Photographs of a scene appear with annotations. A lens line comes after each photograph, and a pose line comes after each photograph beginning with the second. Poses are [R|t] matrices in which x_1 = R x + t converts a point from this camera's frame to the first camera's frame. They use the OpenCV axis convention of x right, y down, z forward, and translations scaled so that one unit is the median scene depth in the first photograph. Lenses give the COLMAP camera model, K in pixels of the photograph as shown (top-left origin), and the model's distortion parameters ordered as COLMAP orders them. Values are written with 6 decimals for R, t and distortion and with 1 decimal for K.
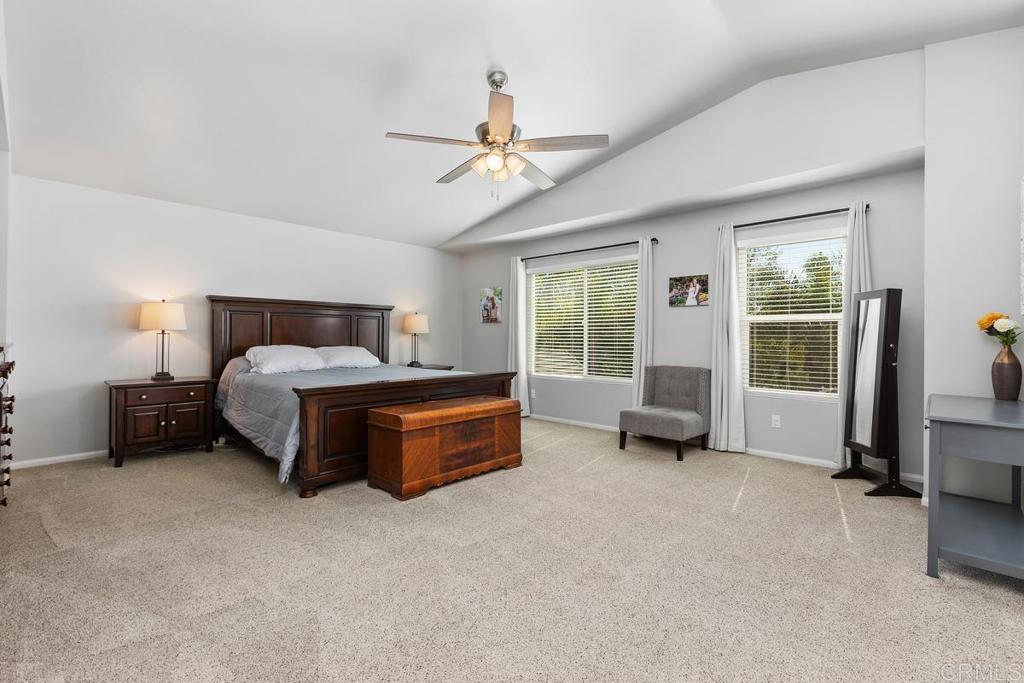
lens RADIAL K [[453.3, 0, 507.7], [0, 453.3, 339.7], [0, 0, 1]] dist [0.001566, 0.000052]
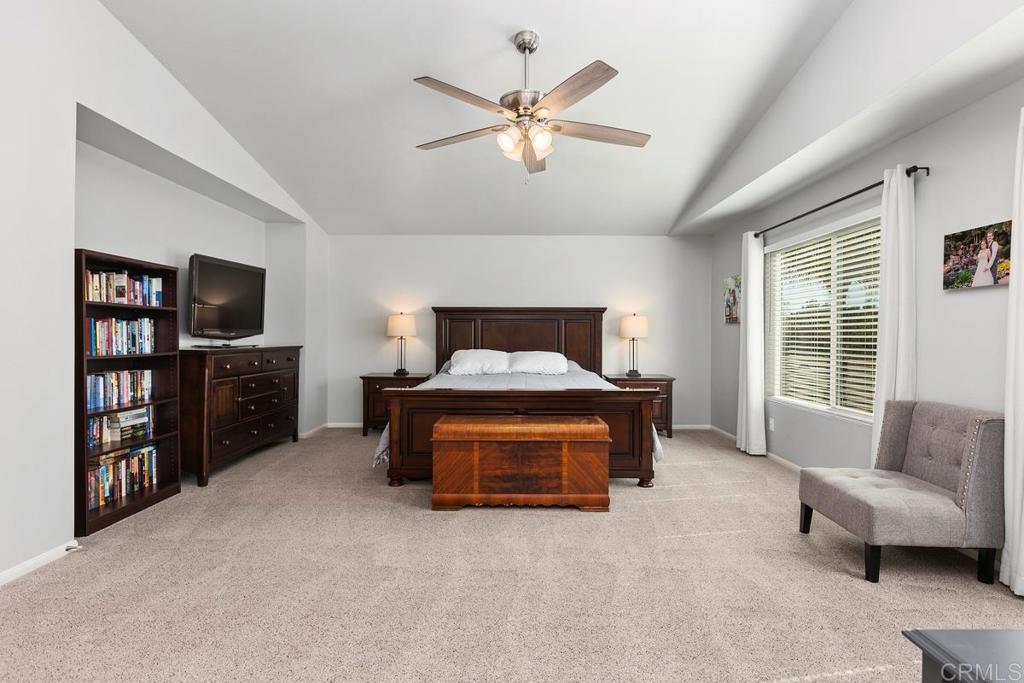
lens RADIAL K [[493.1, 0, 510.0], [0, 493.1, 340.2], [0, 0, 1]] dist [-0.002983, -0.000707]
pose [[0.682948, 0.005984, -0.730442, 0.449014], [-0.005431, 0.999980, 0.003115, -0.015124], [0.730447, 0.001839, 0.682967, 0.253765]]
